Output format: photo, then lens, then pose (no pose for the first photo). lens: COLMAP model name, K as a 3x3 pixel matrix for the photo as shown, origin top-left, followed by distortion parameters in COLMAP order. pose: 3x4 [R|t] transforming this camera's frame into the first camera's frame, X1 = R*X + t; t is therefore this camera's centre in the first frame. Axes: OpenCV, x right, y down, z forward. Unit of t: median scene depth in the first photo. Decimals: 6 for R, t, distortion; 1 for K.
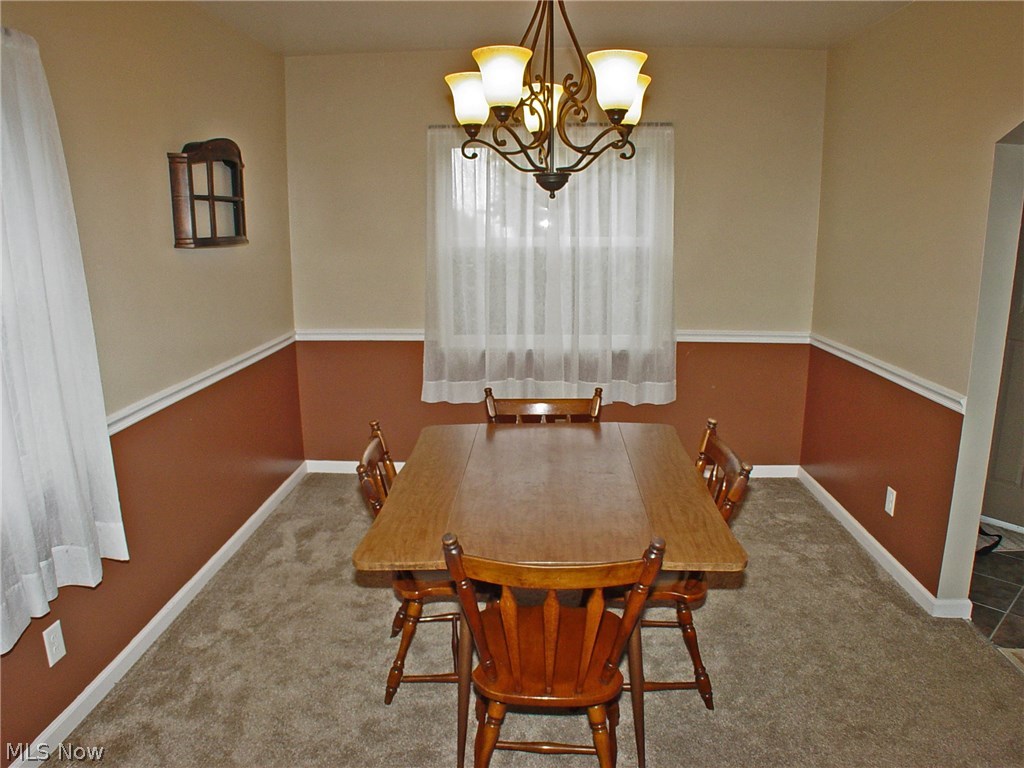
lens RADIAL K [[843.3, 0, 512.0], [0, 843.3, 384.0], [0, 0, 1]] dist [-0.001820, -0.000131]
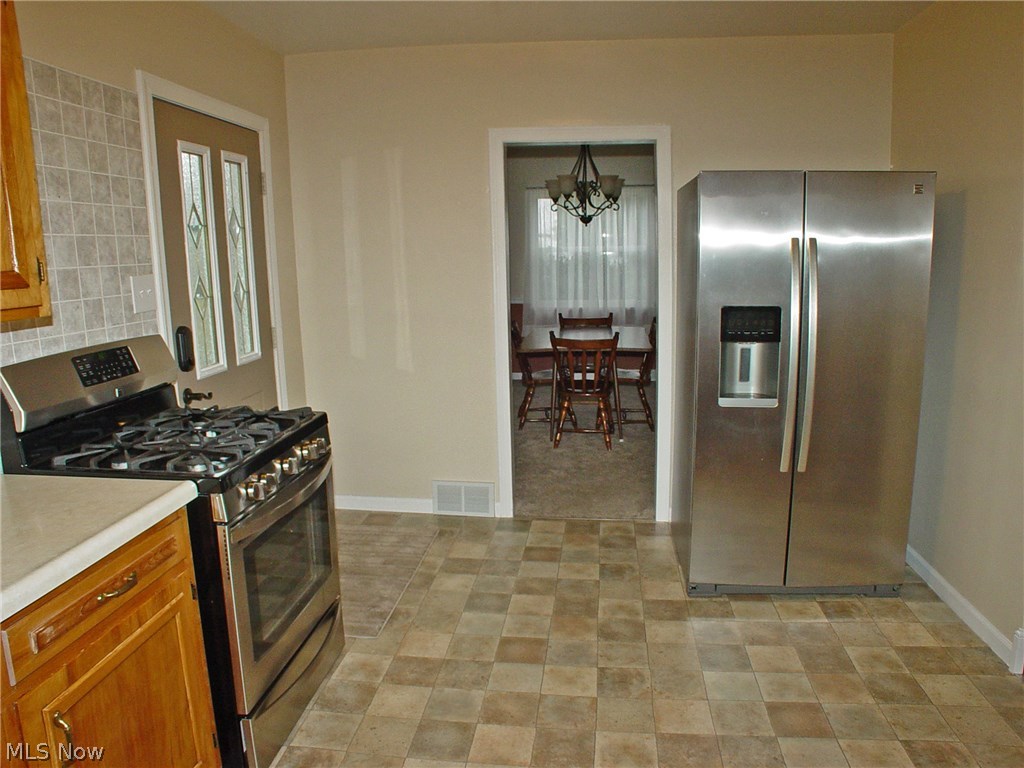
lens RADIAL K [[765.5, 0, 512.0], [0, 765.5, 384.0], [0, 0, 1]] dist [0.000629, 0.000036]
pose [[0.996969, -0.003447, -0.077723, 0.000867], [0.002561, 0.999931, -0.011492, 0.154020], [0.077757, 0.011258, 0.996909, -0.720385]]
